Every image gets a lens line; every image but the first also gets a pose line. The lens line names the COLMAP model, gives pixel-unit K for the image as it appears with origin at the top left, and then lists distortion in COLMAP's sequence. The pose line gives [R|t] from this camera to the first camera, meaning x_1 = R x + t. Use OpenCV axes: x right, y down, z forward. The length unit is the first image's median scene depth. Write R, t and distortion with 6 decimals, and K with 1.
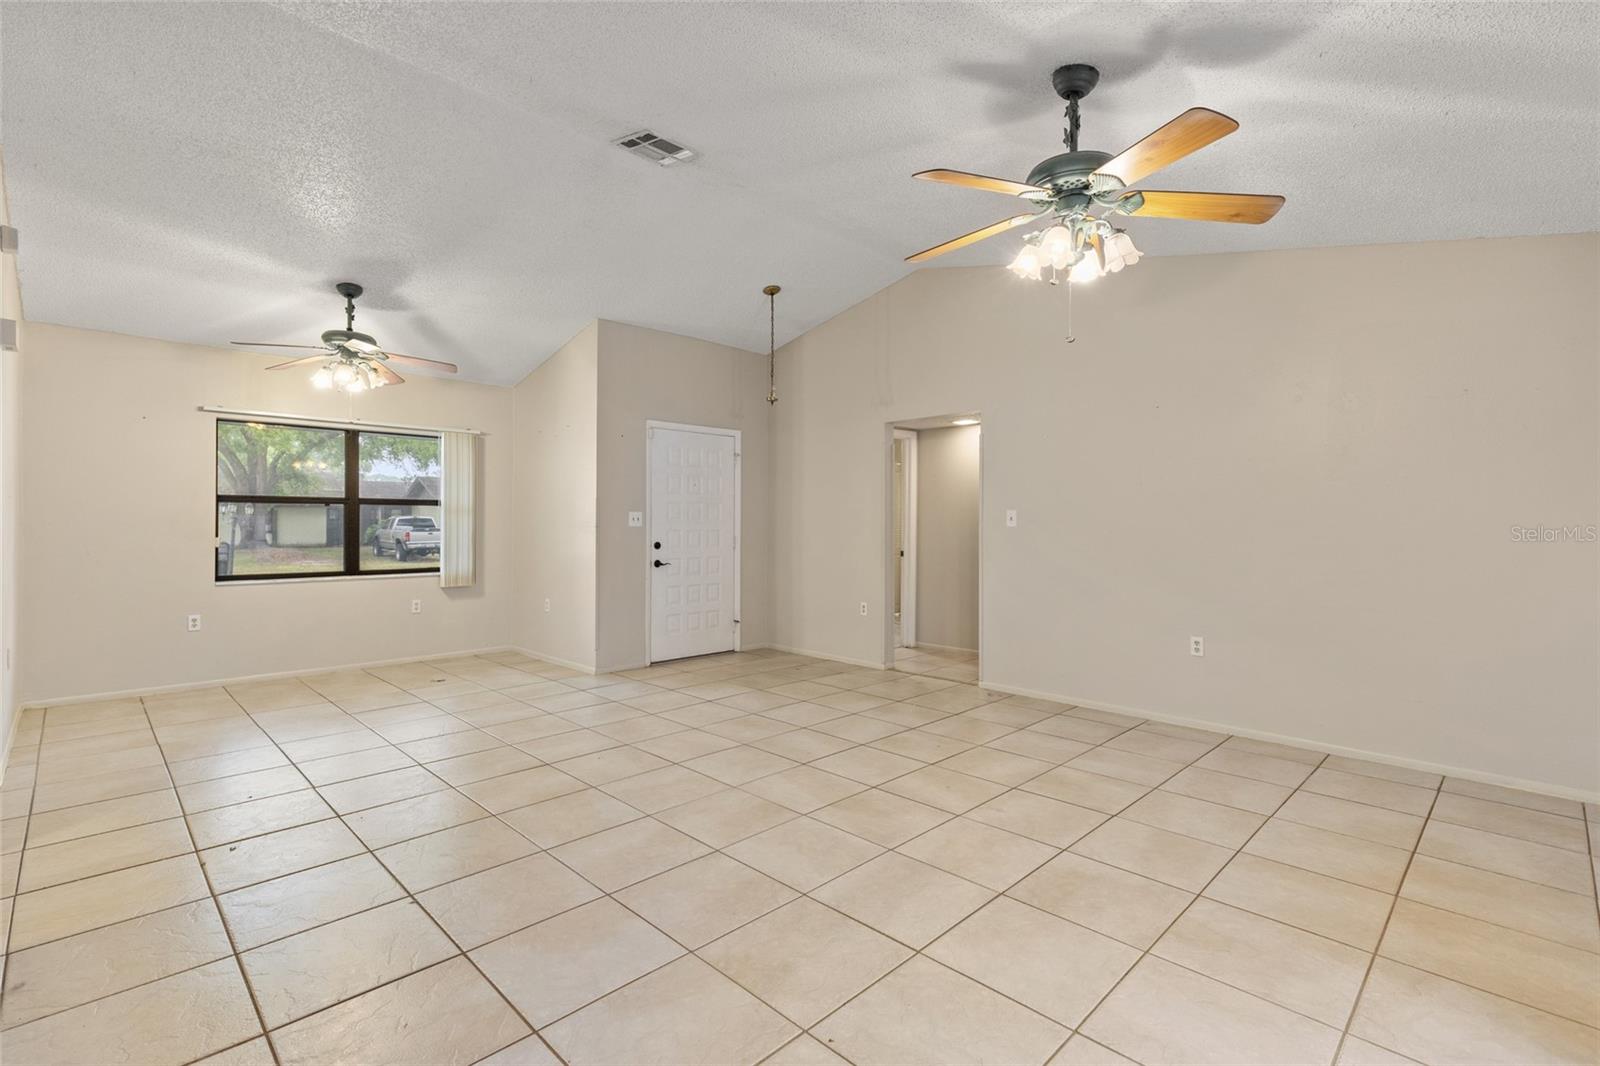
lens RADIAL K [[726.2, 0, 798.8], [0, 726.2, 527.0], [0, 0, 1]] dist [0.007063, -0.001151]
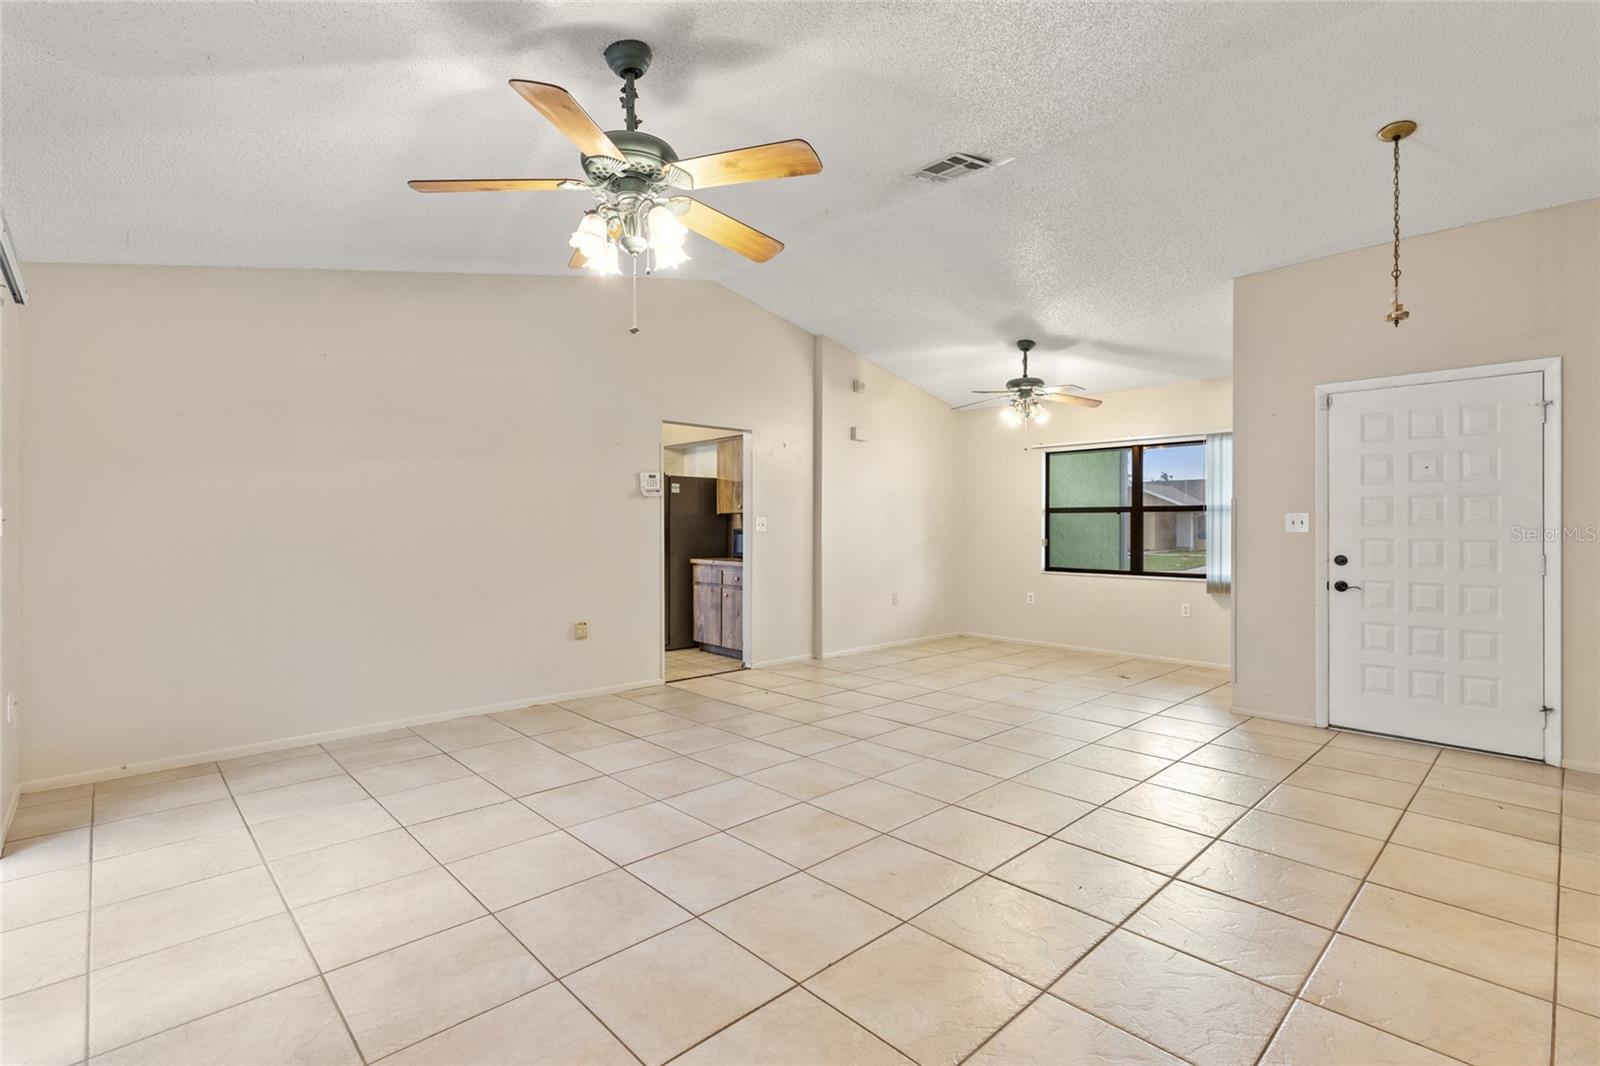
lens RADIAL K [[726.2, 0, 796.3], [0, 726.2, 531.6], [0, 0, 1]] dist [0.007063, -0.001151]
pose [[-0.017407, 0.003009, -0.999844, 0.535750], [-0.005459, 0.999980, 0.003105, -0.001448], [0.999834, 0.005512, -0.017390, 0.503187]]
